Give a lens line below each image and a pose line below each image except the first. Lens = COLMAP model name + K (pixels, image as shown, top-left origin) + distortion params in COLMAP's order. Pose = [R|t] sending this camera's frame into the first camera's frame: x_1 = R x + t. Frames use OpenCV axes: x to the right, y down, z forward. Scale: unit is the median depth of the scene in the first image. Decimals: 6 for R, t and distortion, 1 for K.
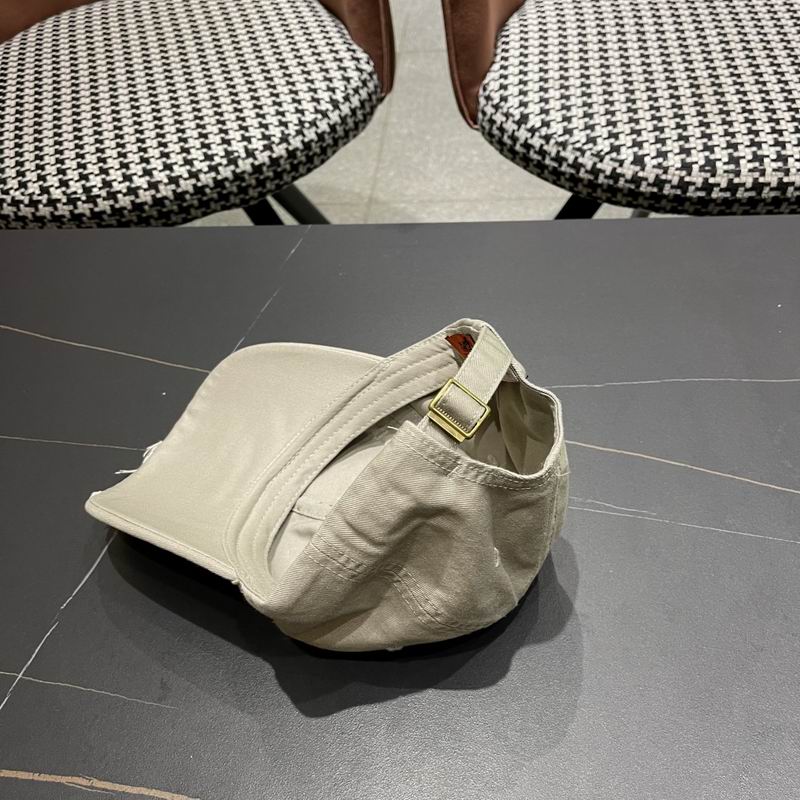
lens RADIAL K [[817.0, 0, 405.7], [0, 817.0, 413.5], [0, 0, 1]] dist [0.017870, 0.000000]
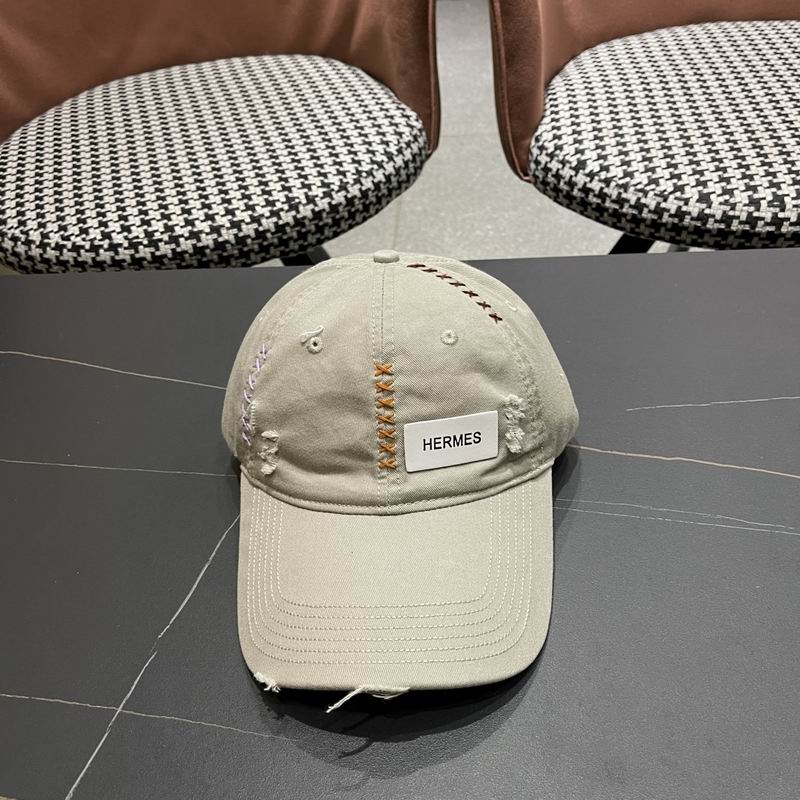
lens RADIAL K [[817.0, 0, 394.7], [0, 817.0, 405.9], [0, 0, 1]] dist [0.017870, 0.000000]
pose [[0.999878, -0.008490, 0.013100, -0.103160], [0.010057, 0.992154, -0.124621, 0.061180], [-0.011939, 0.124737, 0.992118, 0.032737]]
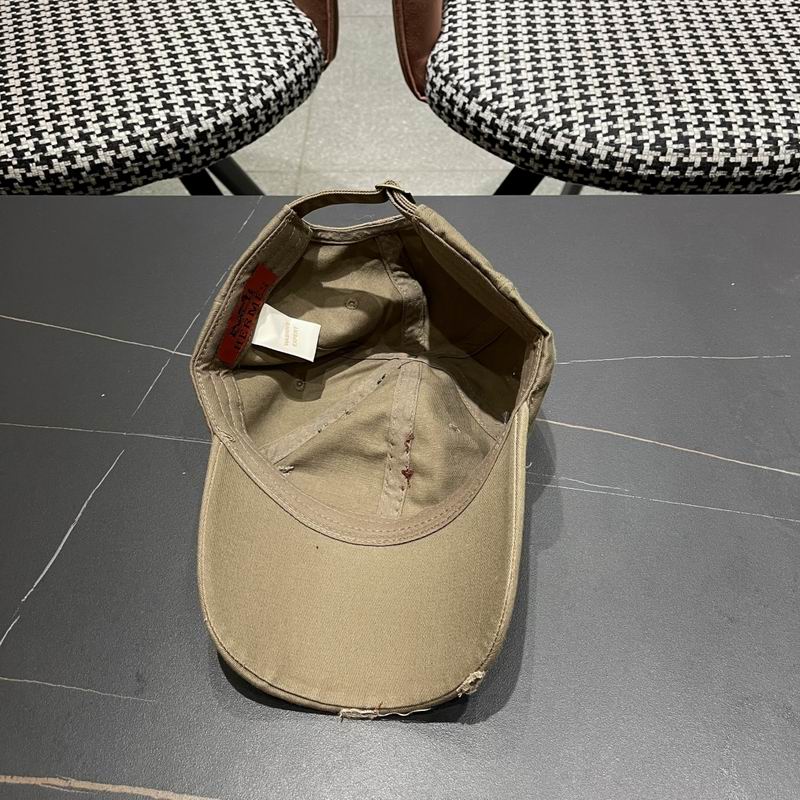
lens RADIAL K [[817.0, 0, 397.0], [0, 817.0, 403.3], [0, 0, 1]] dist [0.017870, 0.000000]
pose [[0.995290, -0.007490, 0.096656, -0.048641], [0.005035, 0.999659, 0.025623, -0.008071], [-0.096815, -0.025016, 0.994988, 0.011470]]
